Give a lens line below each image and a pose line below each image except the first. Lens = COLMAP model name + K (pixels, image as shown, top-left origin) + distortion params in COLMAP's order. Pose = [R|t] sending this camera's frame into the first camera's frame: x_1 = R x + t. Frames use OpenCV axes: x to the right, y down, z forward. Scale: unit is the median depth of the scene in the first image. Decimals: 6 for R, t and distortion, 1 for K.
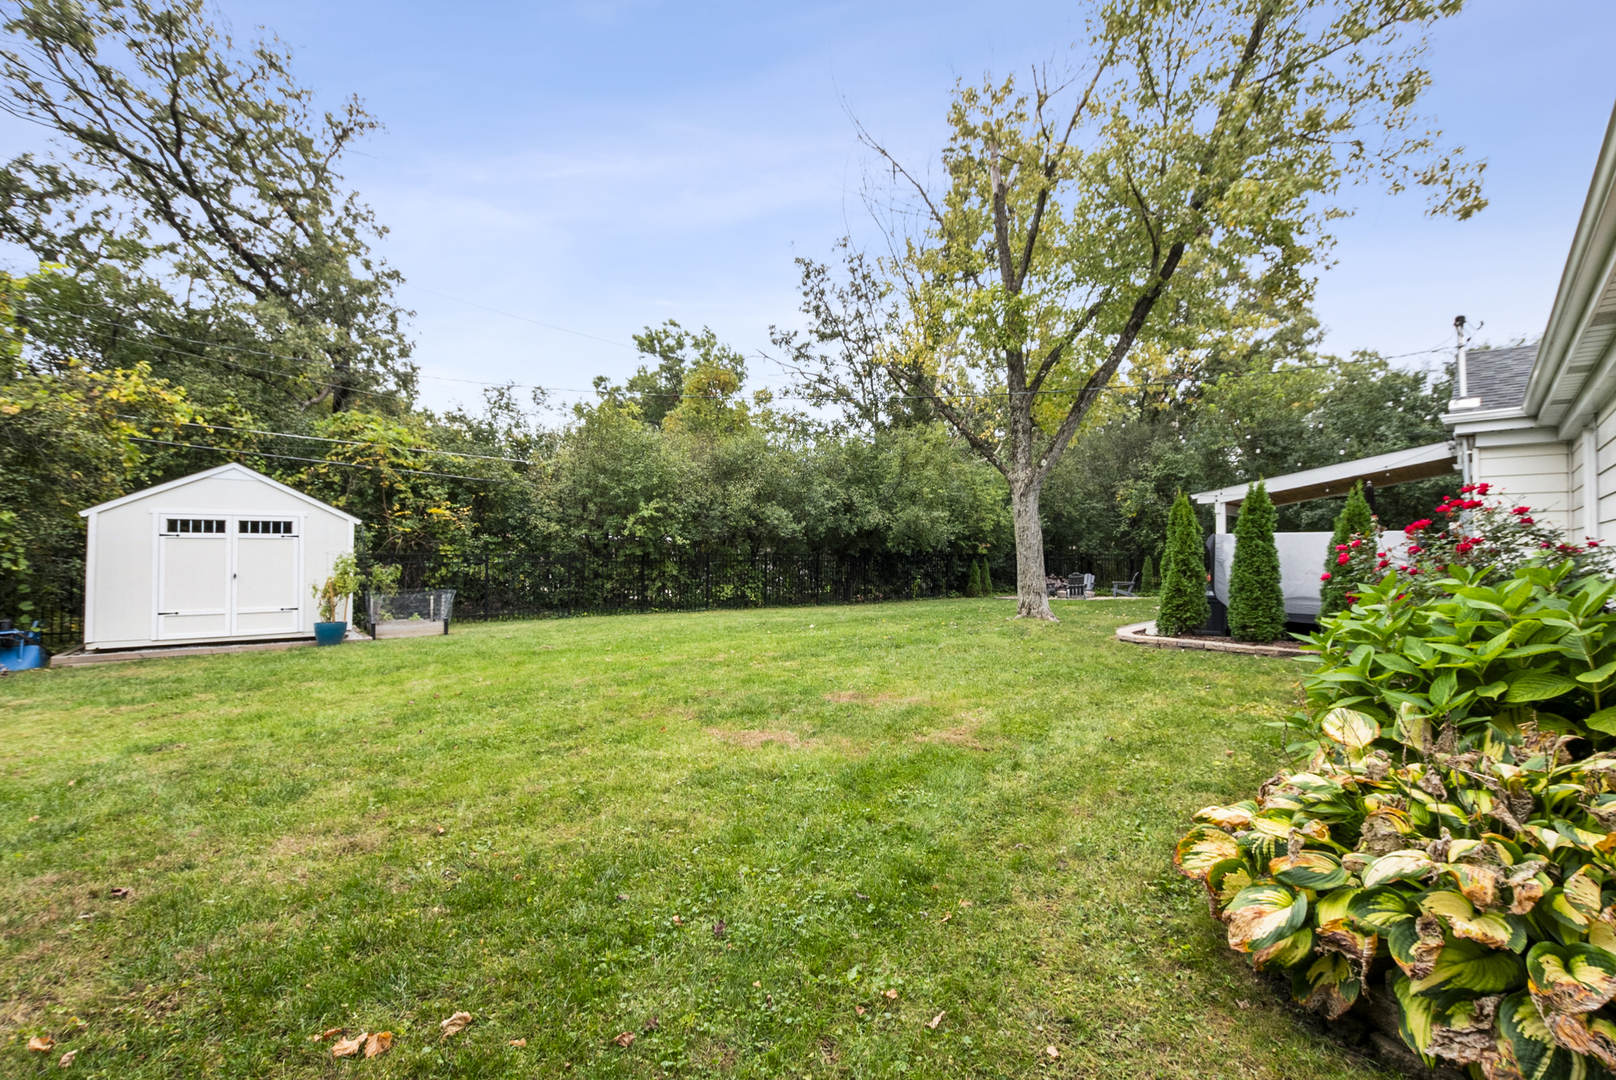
lens RADIAL K [[715.6, 0, 829.3], [0, 715.6, 552.5], [0, 0, 1]] dist [0.000687, -0.000556]
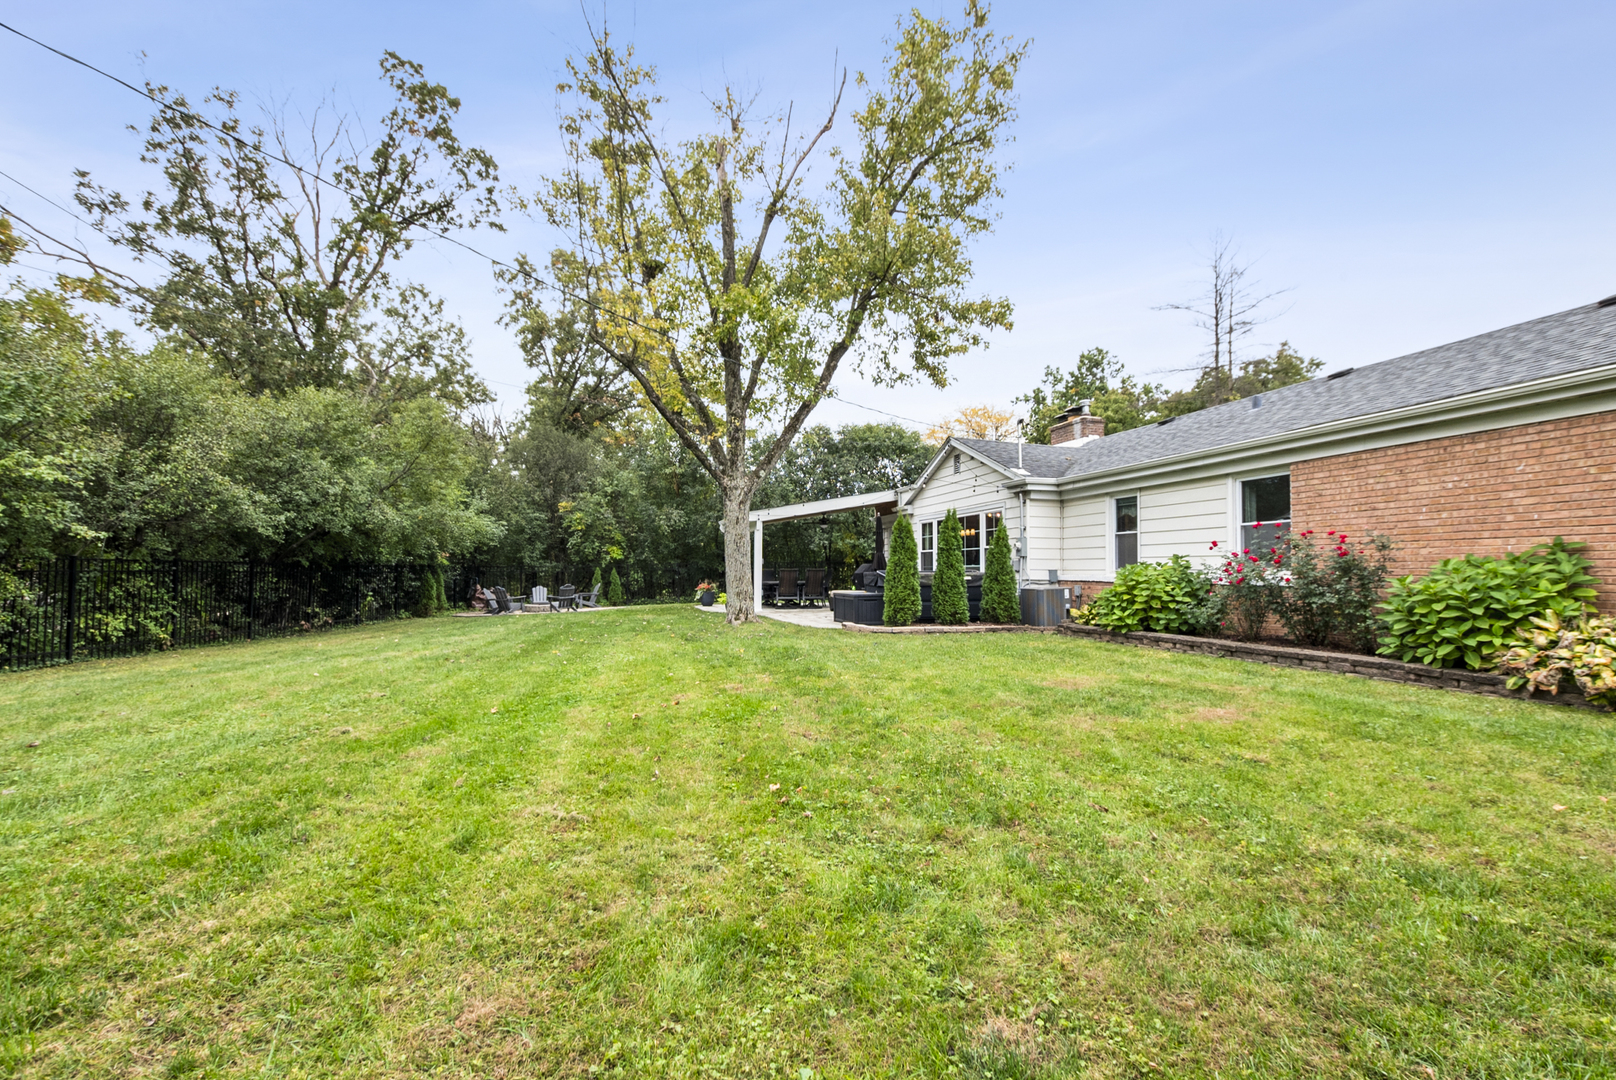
lens RADIAL K [[715.6, 0, 829.3], [0, 715.6, 552.5], [0, 0, 1]] dist [0.000687, -0.000556]
pose [[0.511708, 0.022368, 0.858868, -0.531853], [-0.001380, 0.999681, -0.025213, 0.016416], [-0.859158, 0.011716, 0.511576, 0.363869]]
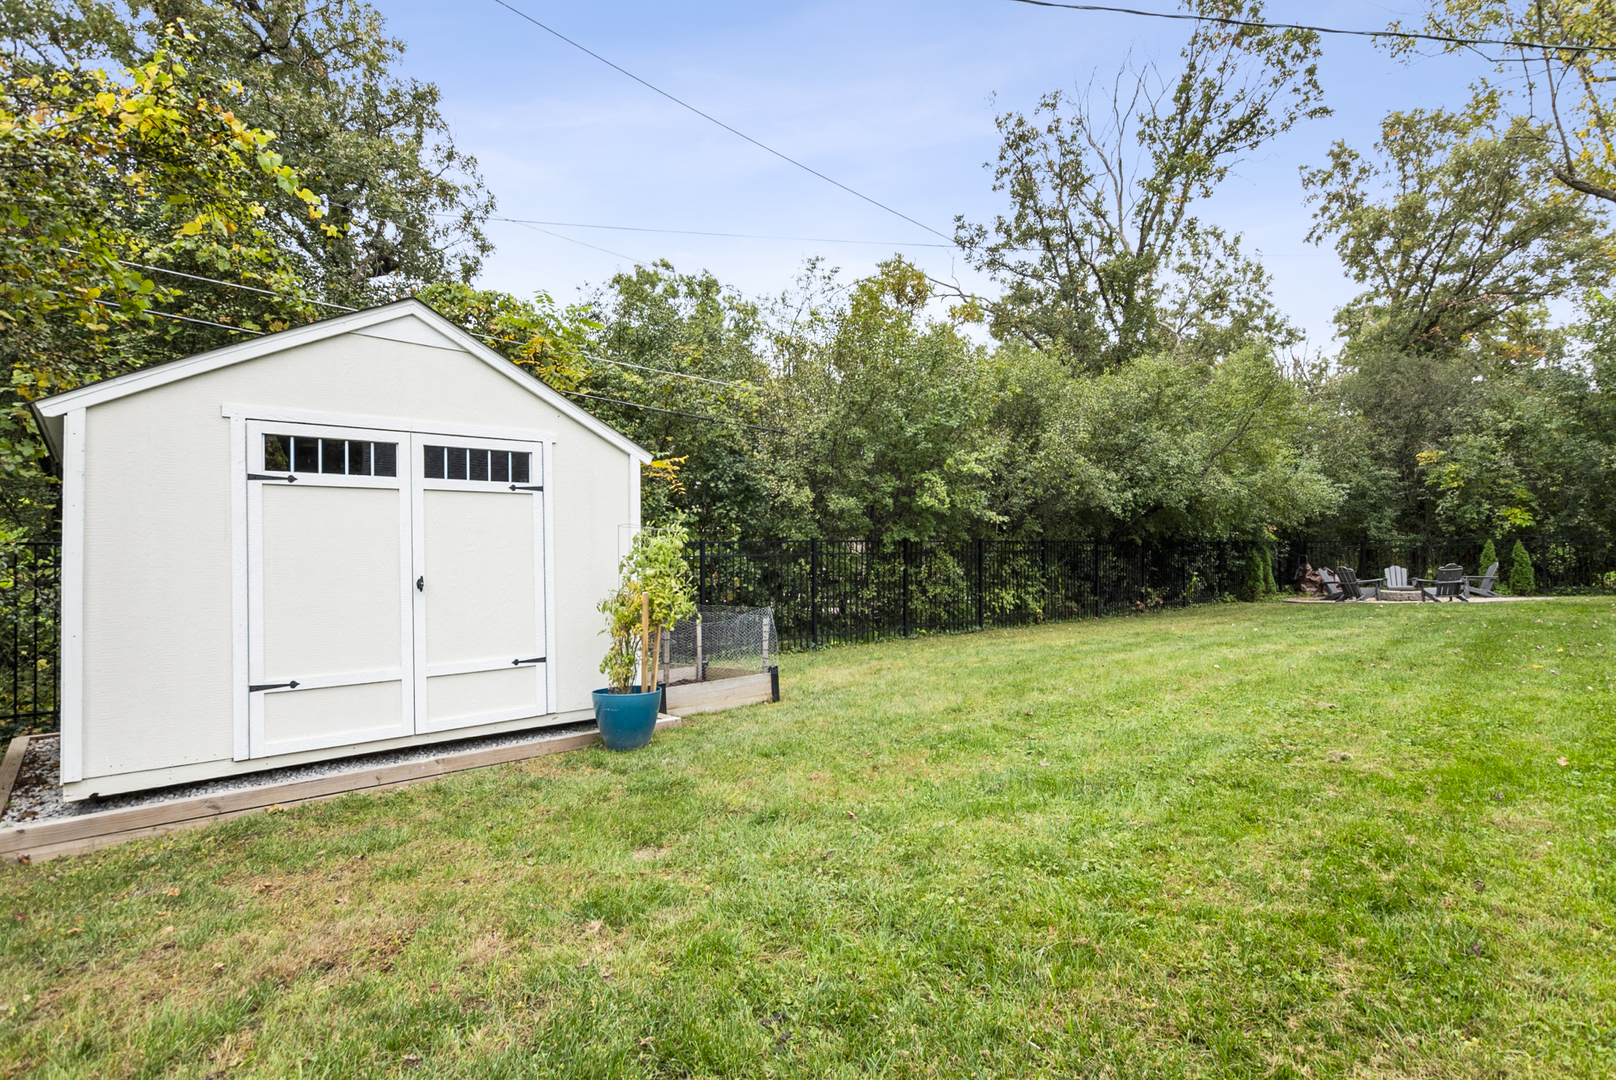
lens RADIAL K [[796.3, 0, 804.6], [0, 796.3, 546.1], [0, 0, 1]] dist [0.001433, 0.000012]
pose [[0.997739, -0.013199, 0.065897, -0.576763], [0.013817, 0.999865, -0.008922, 0.016981], [-0.065770, 0.009812, 0.997787, 0.484523]]
